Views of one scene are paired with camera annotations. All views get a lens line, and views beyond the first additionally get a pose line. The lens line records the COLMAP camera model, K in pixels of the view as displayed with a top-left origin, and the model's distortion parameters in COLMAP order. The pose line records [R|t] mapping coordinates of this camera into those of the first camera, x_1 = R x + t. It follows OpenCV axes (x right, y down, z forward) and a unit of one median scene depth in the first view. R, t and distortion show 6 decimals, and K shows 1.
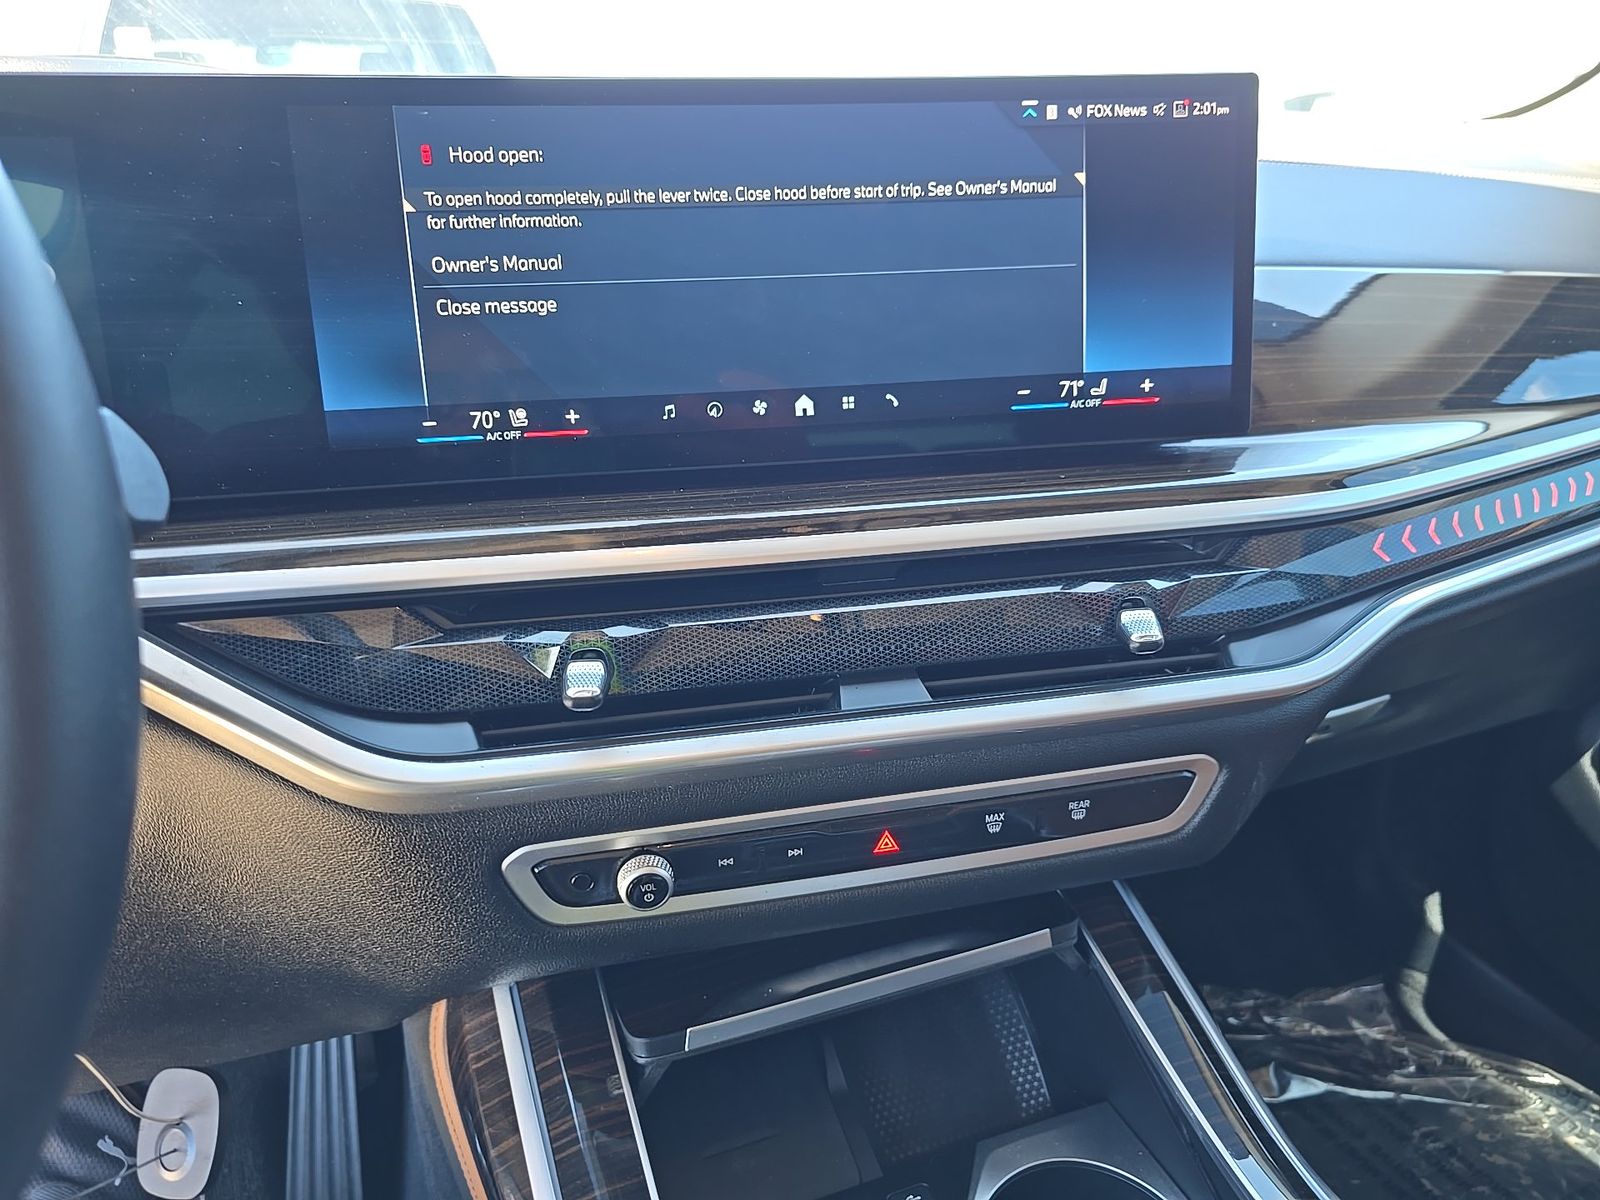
lens RADIAL K [[1088.2, 0, 803.3], [0, 1088.2, 607.6], [0, 0, 1]] dist [0.016298, -0.004880]
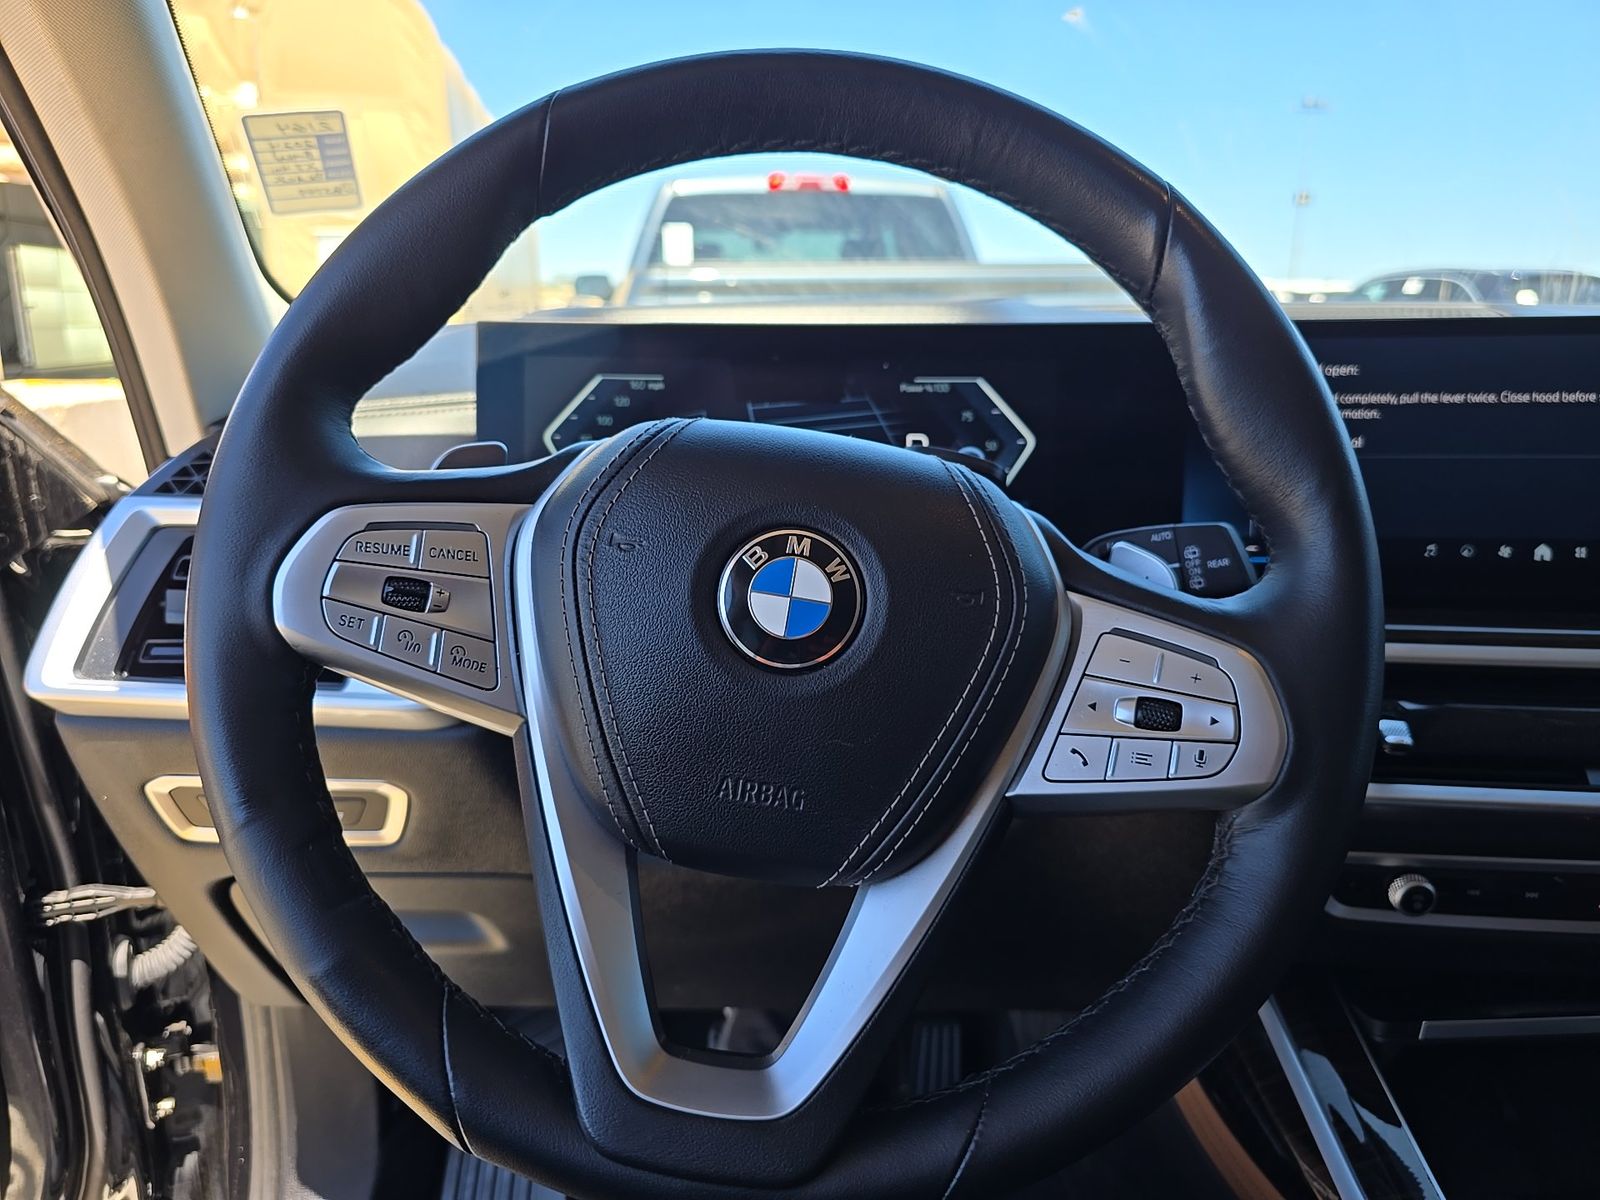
lens RADIAL K [[1088.2, 0, 795.3], [0, 1088.2, 595.3], [0, 0, 1]] dist [0.016298, -0.004880]
pose [[0.943240, 0.081159, -0.322043, -0.438121], [-0.122081, 0.986522, -0.108948, 0.123175], [0.308860, 0.142080, 0.940435, -0.529755]]
